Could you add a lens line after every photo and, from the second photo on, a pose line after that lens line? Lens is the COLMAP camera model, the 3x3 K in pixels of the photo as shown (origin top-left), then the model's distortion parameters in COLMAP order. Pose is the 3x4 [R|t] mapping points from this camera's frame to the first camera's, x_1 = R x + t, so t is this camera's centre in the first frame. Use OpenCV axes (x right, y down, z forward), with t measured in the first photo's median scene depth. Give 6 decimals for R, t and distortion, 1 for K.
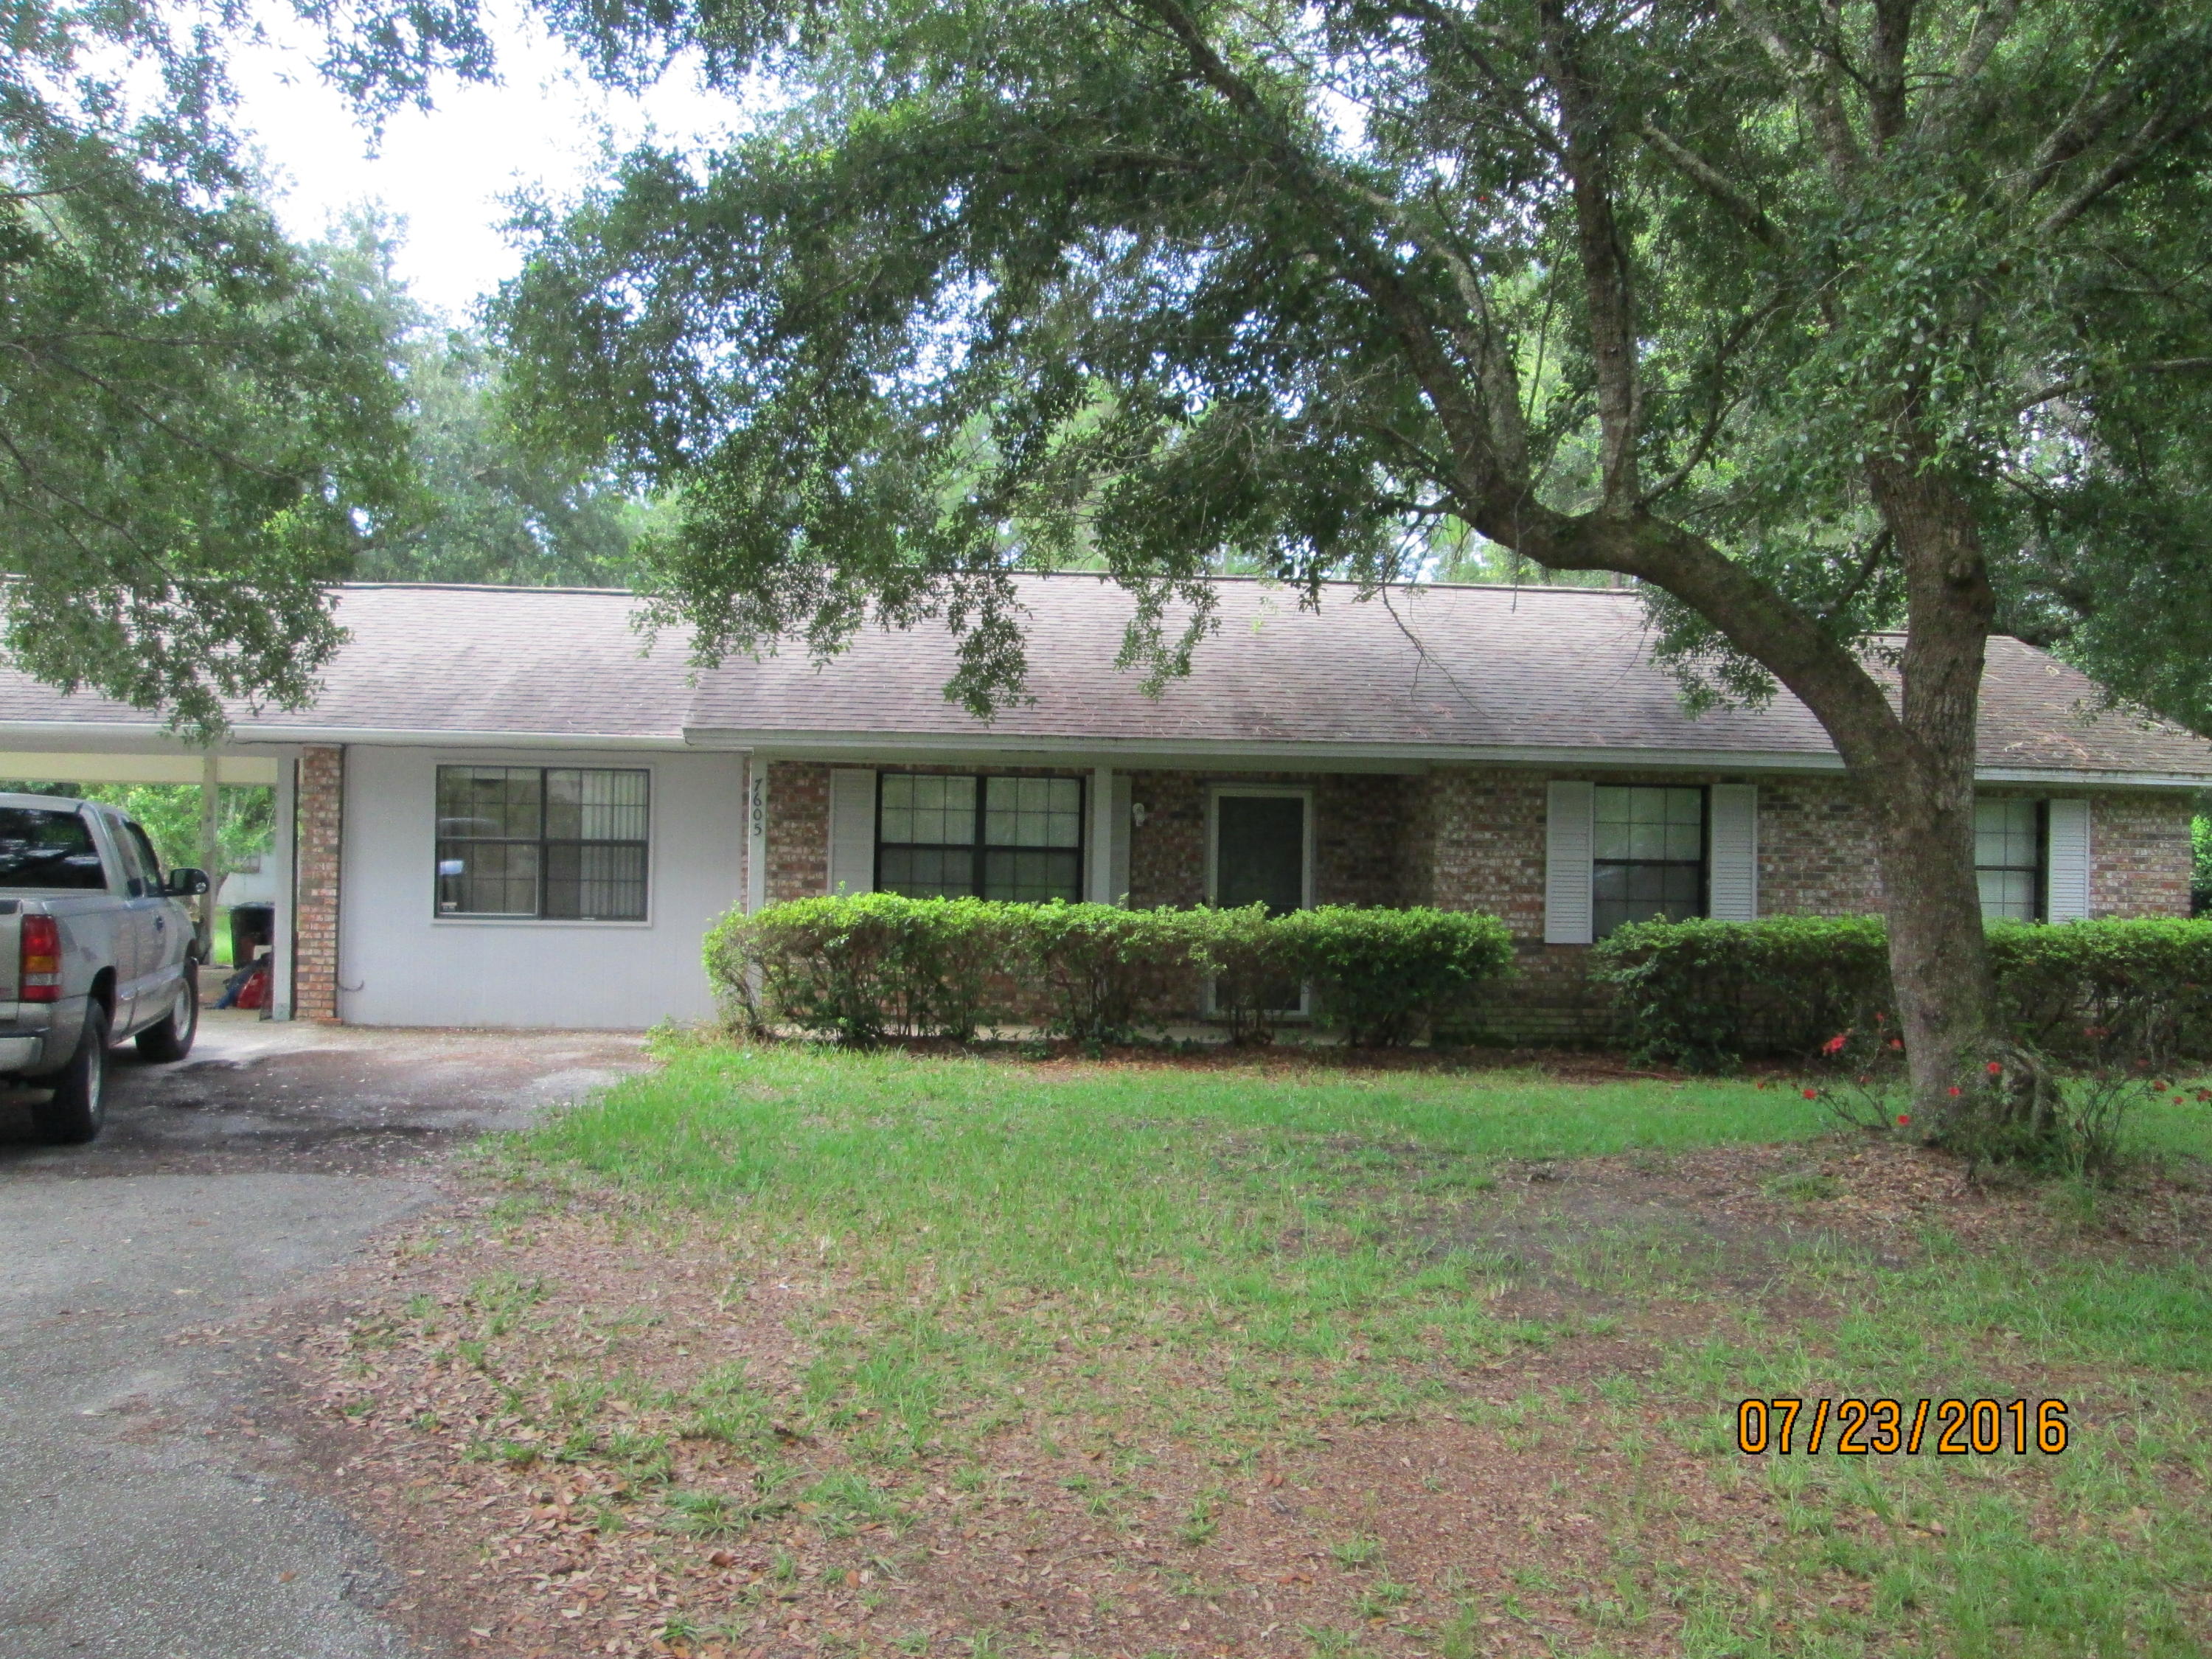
lens RADIAL K [[1820.9, 0, 1056.9], [0, 1820.9, 839.7], [0, 0, 1]] dist [-0.046191, 0.008537]
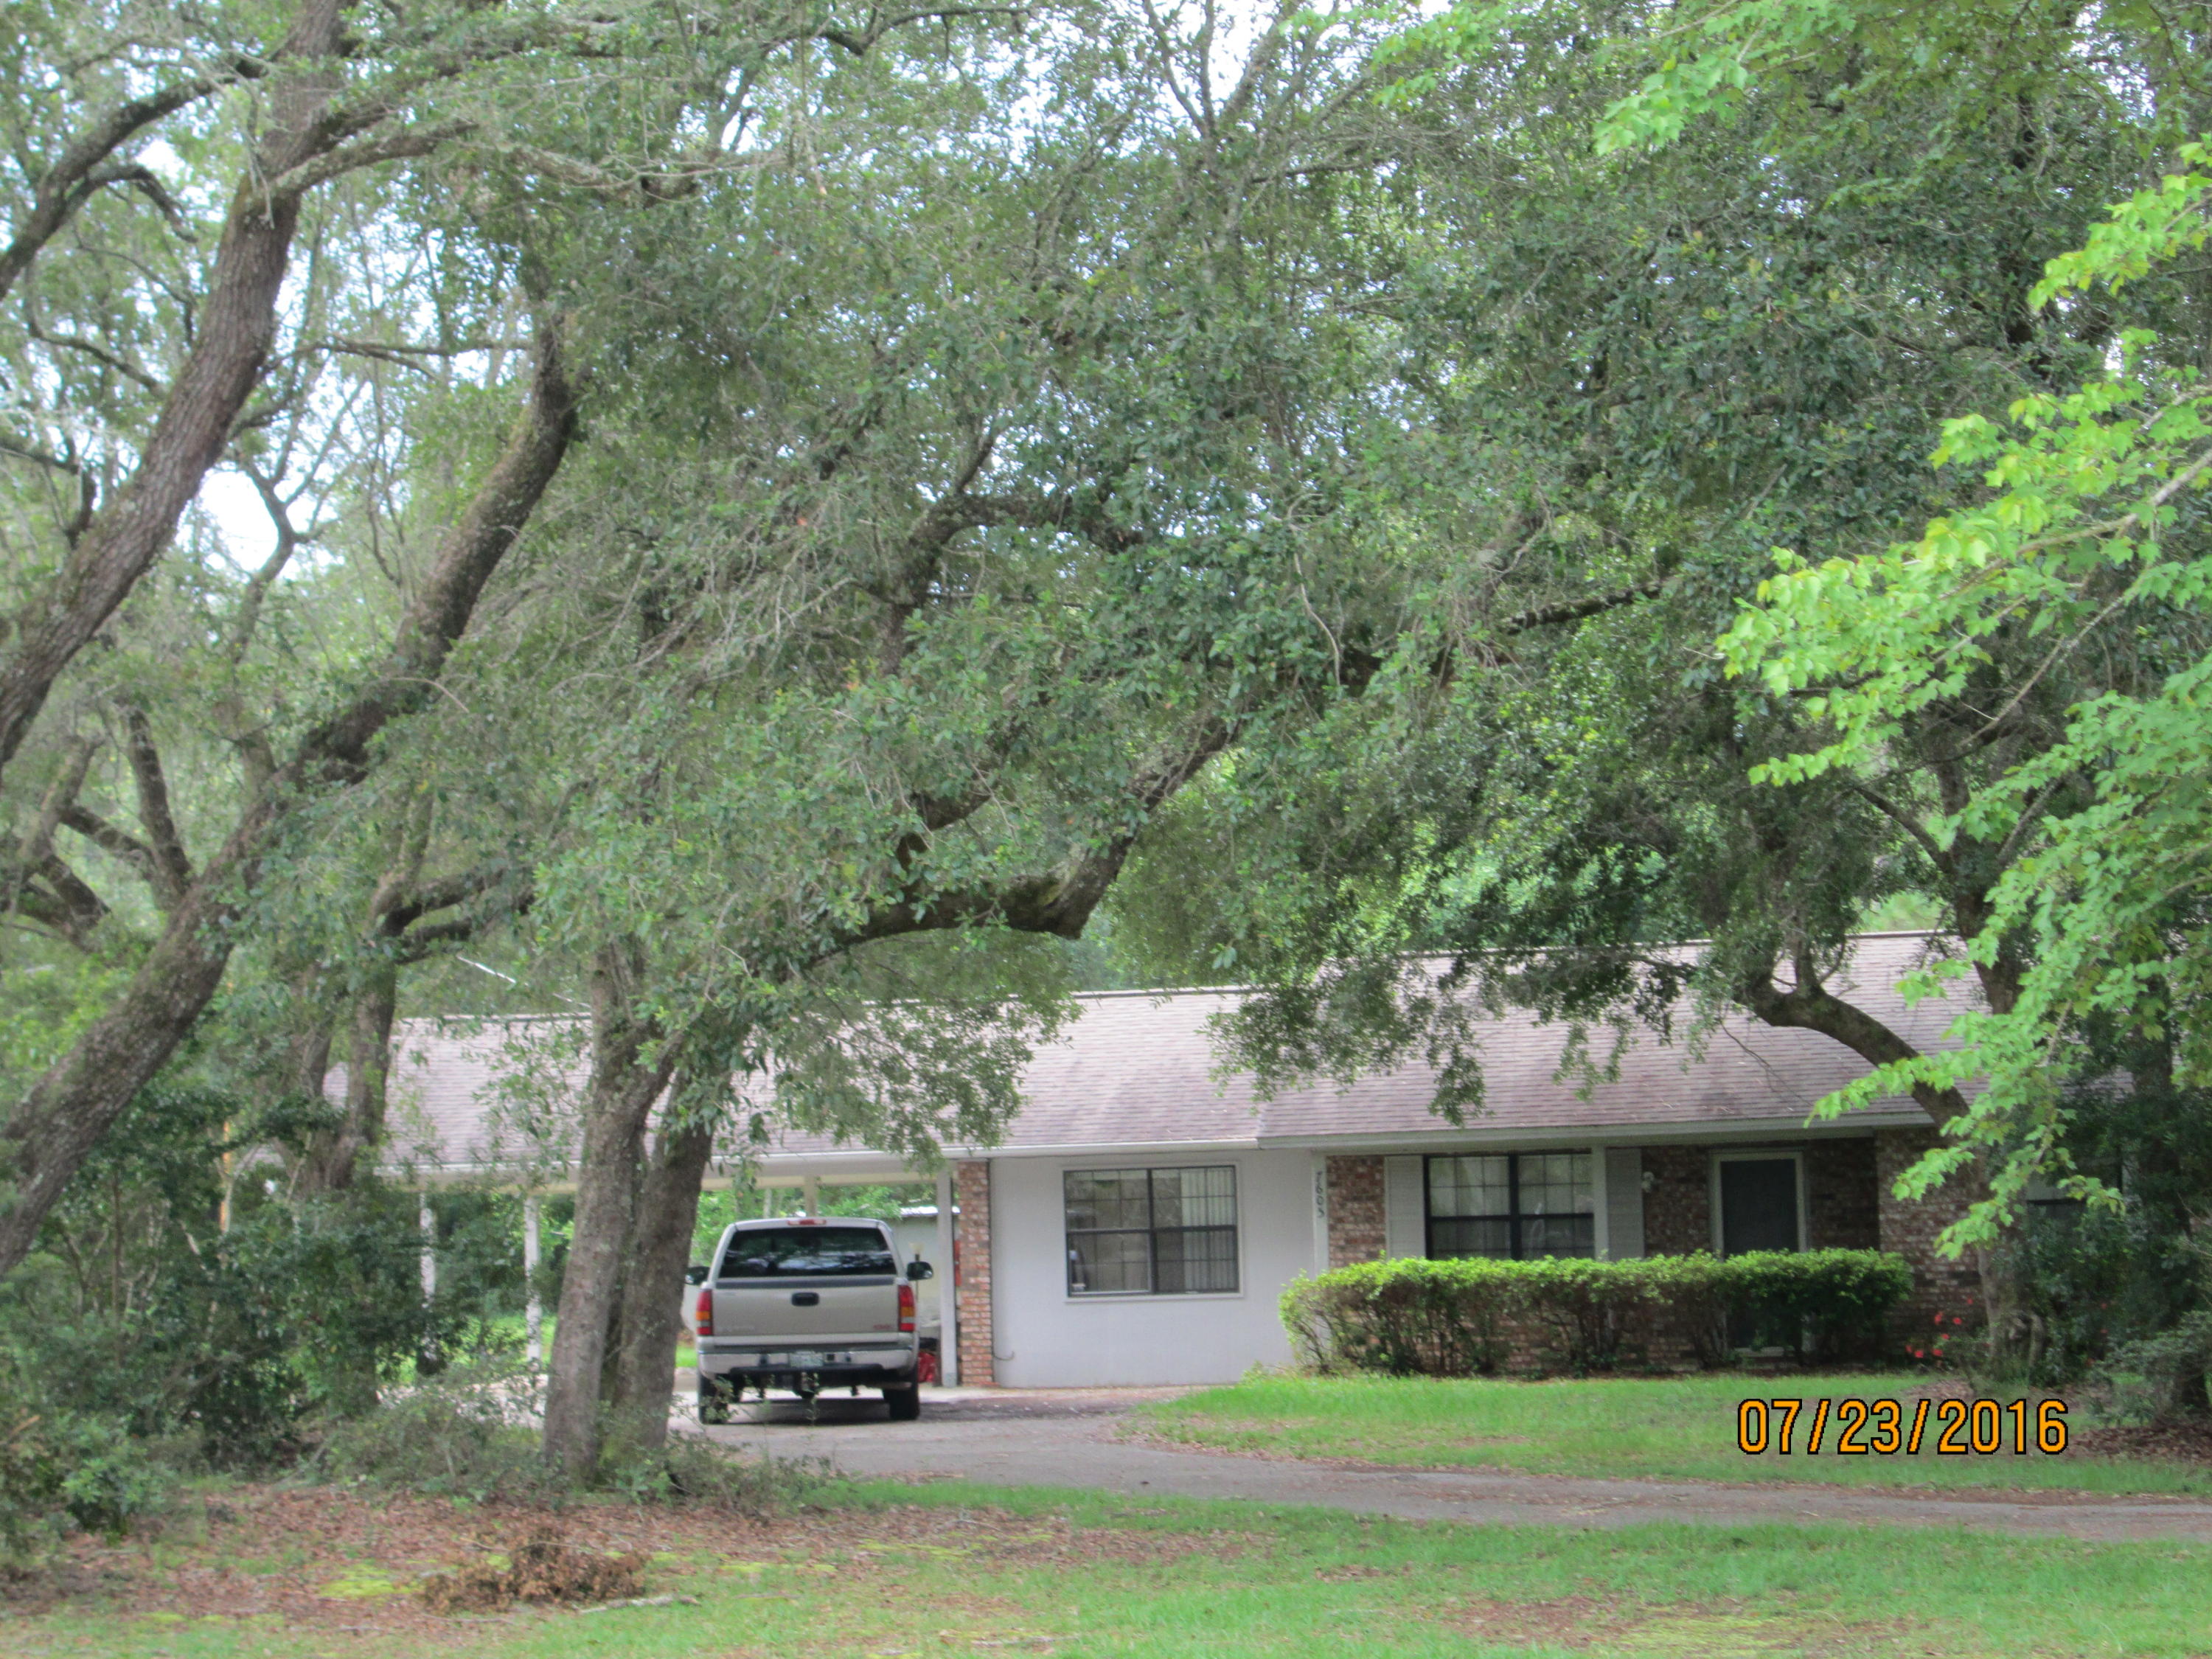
lens RADIAL K [[4174.9, 0, 953.0], [0, 4174.9, 833.1], [0, 0, 1]] dist [-0.124357, -0.145559]
pose [[0.952543, -0.073335, -0.295439, 0.500418], [0.048131, 0.994622, -0.091708, -0.015540], [0.300575, 0.073136, 0.950950, -1.977210]]
